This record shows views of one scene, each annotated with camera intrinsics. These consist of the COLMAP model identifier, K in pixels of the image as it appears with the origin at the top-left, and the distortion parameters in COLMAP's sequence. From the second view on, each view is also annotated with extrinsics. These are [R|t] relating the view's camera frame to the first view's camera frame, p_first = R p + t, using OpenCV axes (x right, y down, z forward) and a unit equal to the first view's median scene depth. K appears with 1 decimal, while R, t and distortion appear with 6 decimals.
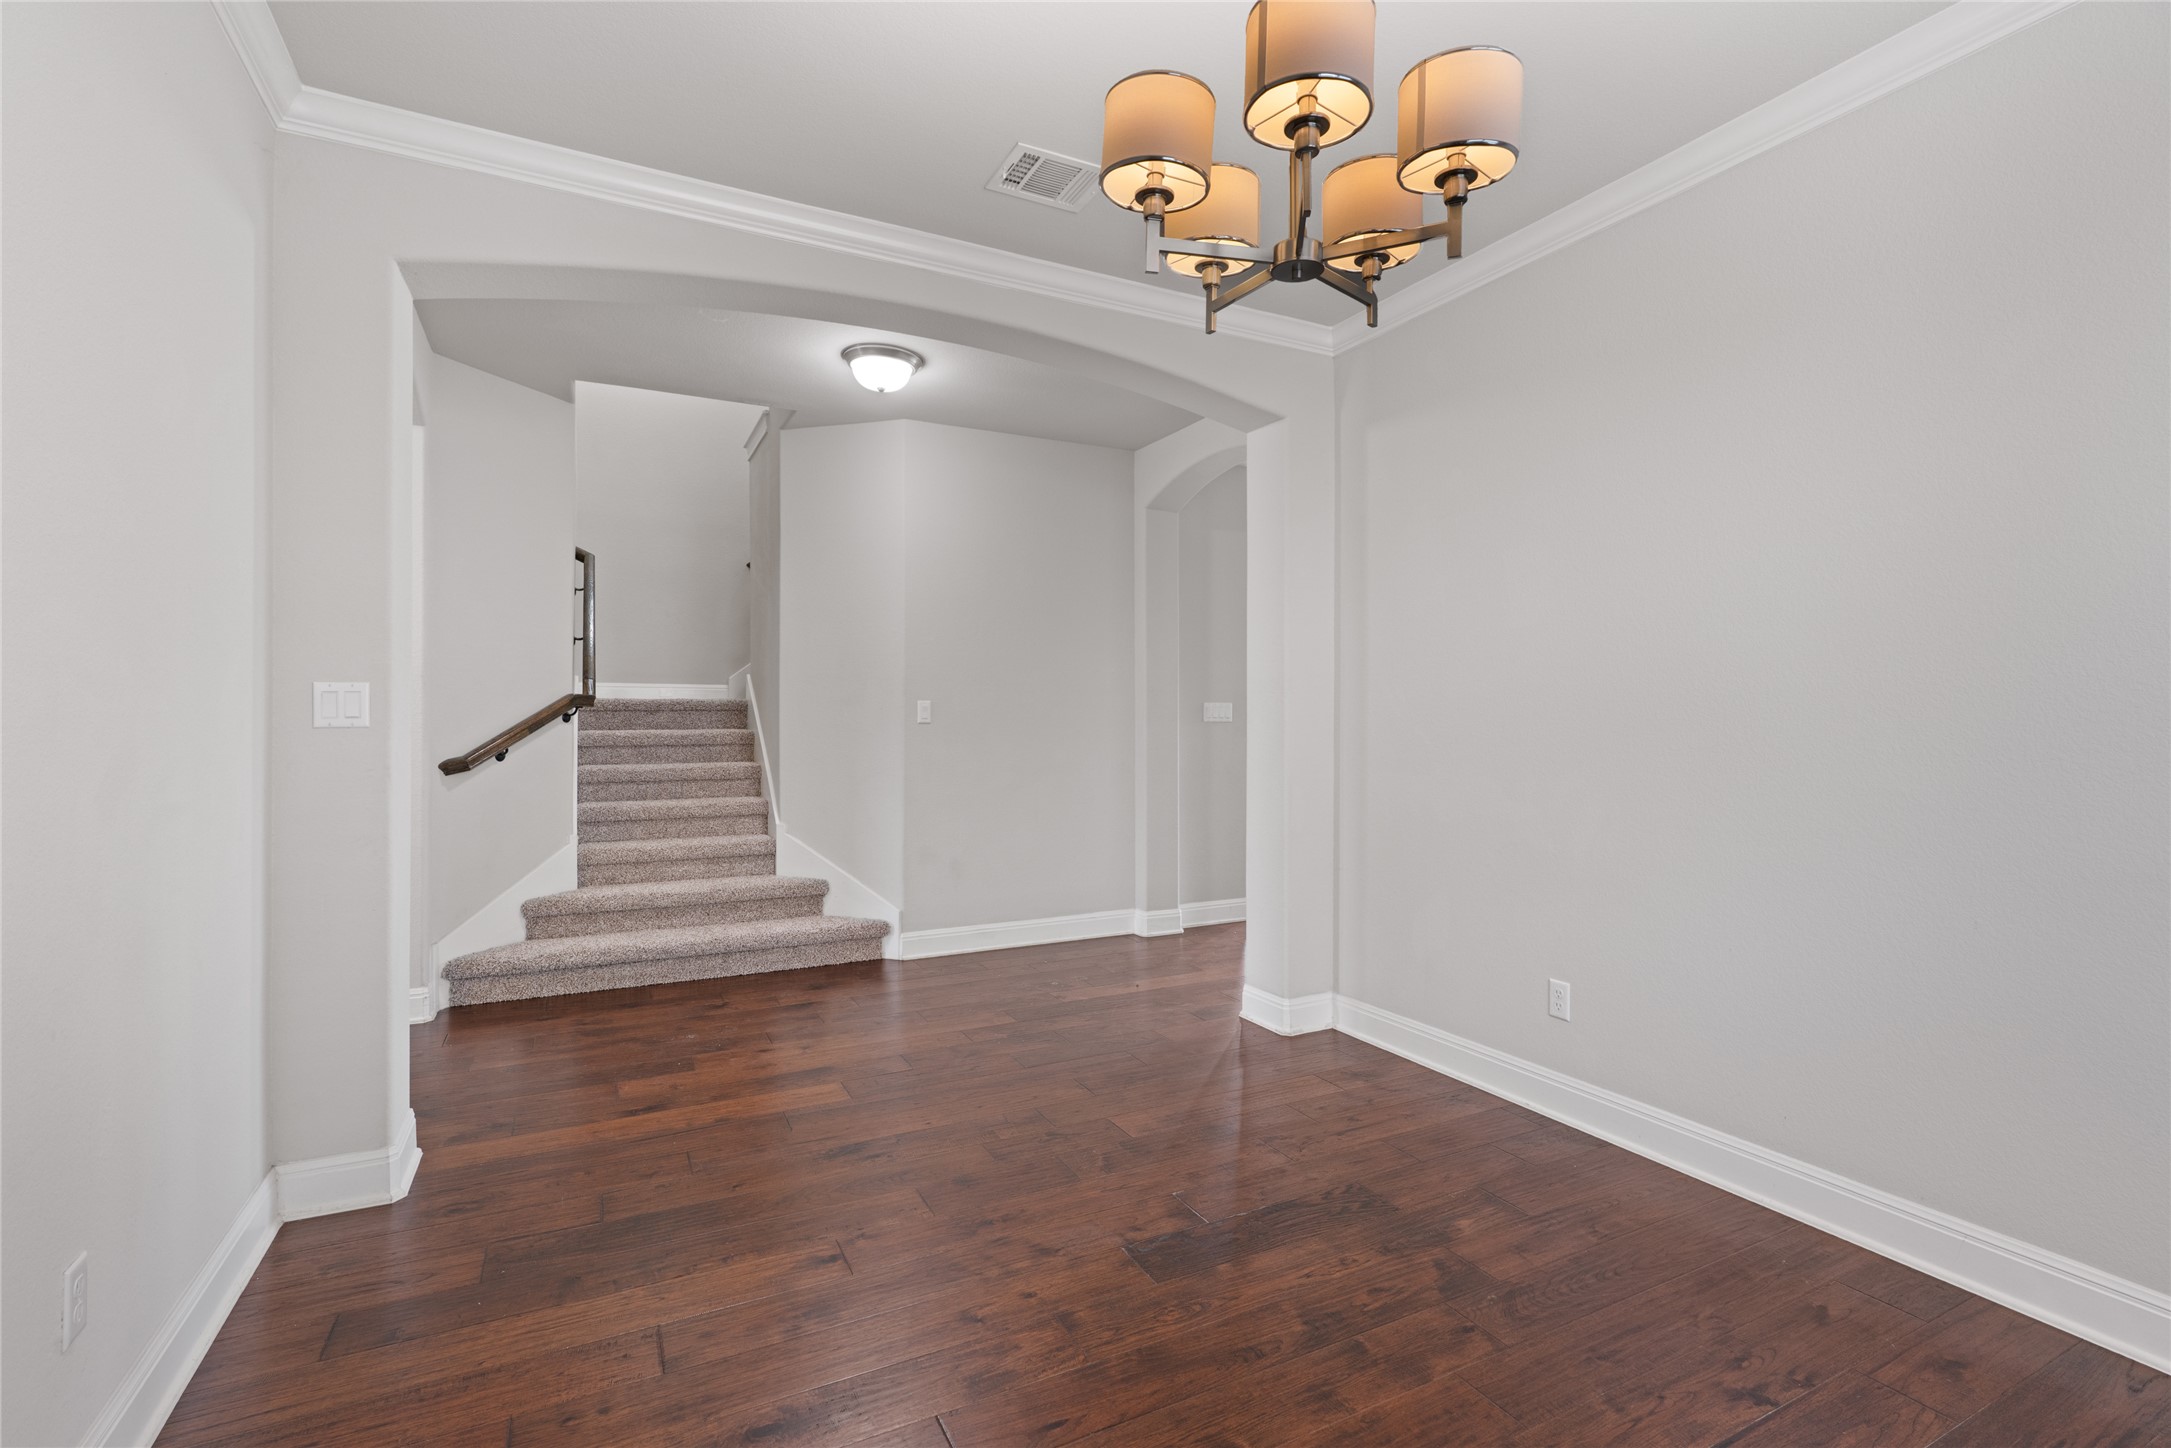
lens RADIAL K [[981.6, 0, 1086.2], [0, 981.6, 716.9], [0, 0, 1]] dist [-0.005427, 0.000853]
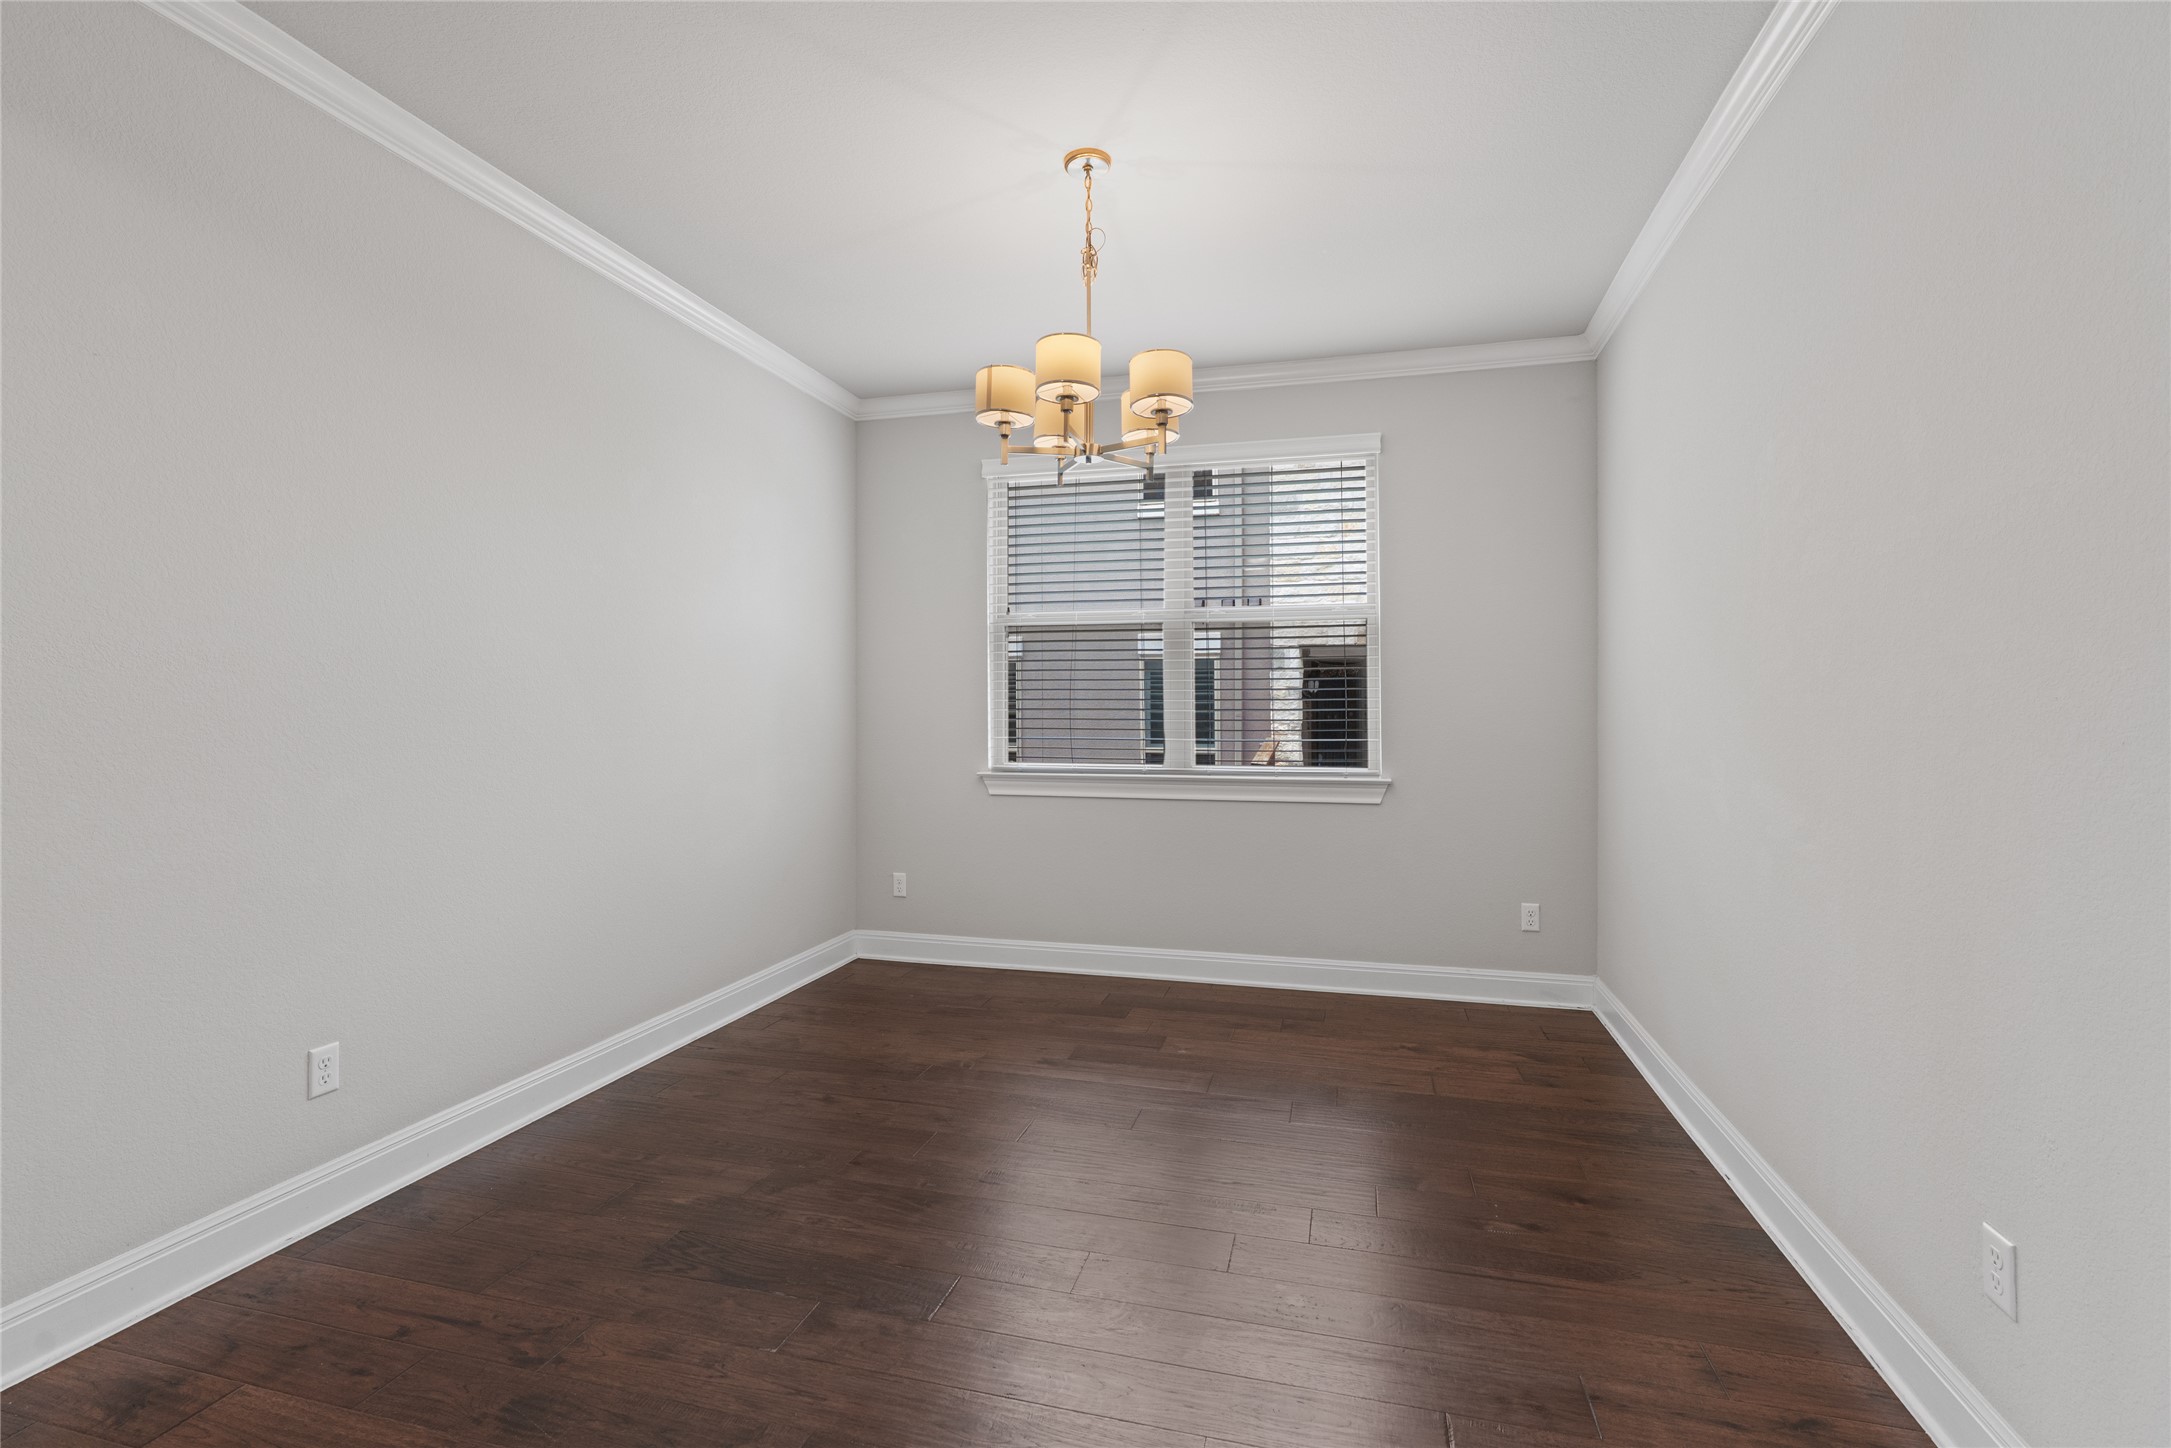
lens RADIAL K [[981.6, 0, 1086.2], [0, 981.6, 716.9], [0, 0, 1]] dist [-0.005427, 0.000853]
pose [[-0.741849, -0.009341, 0.670502, -0.634897], [-0.005385, 0.999954, 0.007973, -0.004614], [-0.670545, 0.002304, -0.741865, 1.517170]]
